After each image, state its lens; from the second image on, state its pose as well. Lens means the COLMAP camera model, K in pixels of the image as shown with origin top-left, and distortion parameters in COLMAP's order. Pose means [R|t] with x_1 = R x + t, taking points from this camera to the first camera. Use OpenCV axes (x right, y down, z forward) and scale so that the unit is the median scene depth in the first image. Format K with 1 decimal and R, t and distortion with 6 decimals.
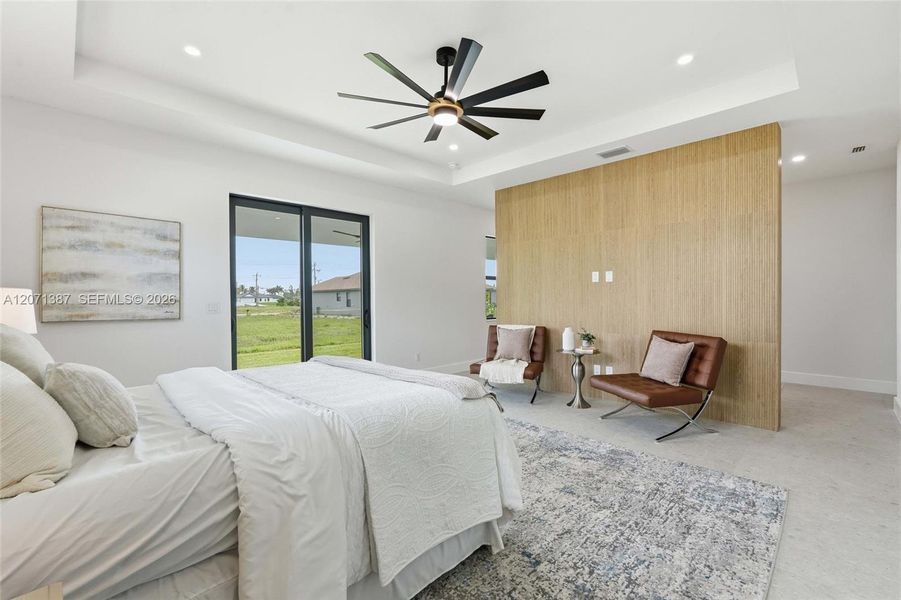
lens RADIAL K [[401.7, 0, 449.7], [0, 401.7, 299.3], [0, 0, 1]] dist [-0.012001, 0.004365]
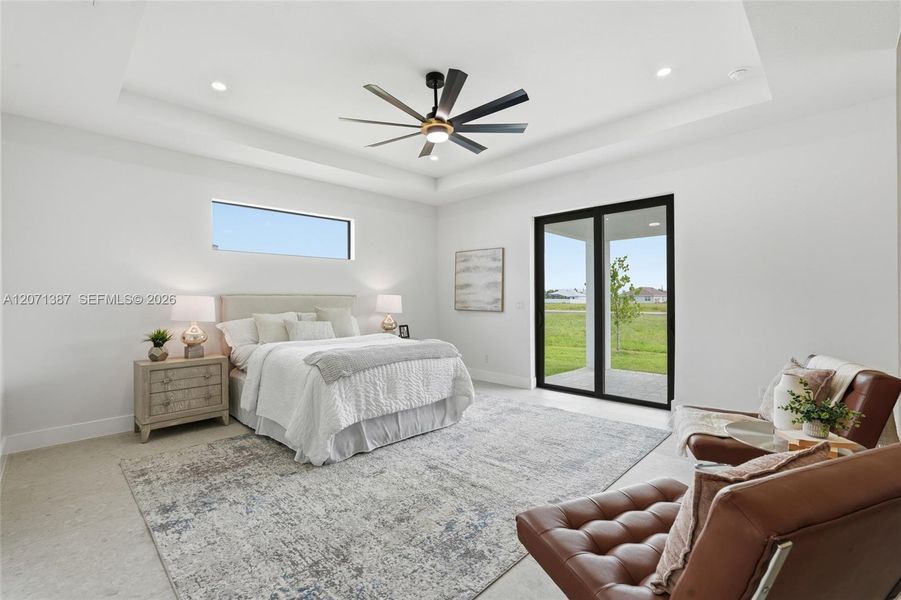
lens RADIAL K [[401.7, 0, 449.6], [0, 401.7, 301.7], [0, 0, 1]] dist [-0.012001, 0.004365]
pose [[-0.008848, 0.018365, -0.999792, 0.966220], [0.002068, 0.999830, 0.018348, -0.018231], [0.999959, -0.001905, -0.008885, 0.922694]]
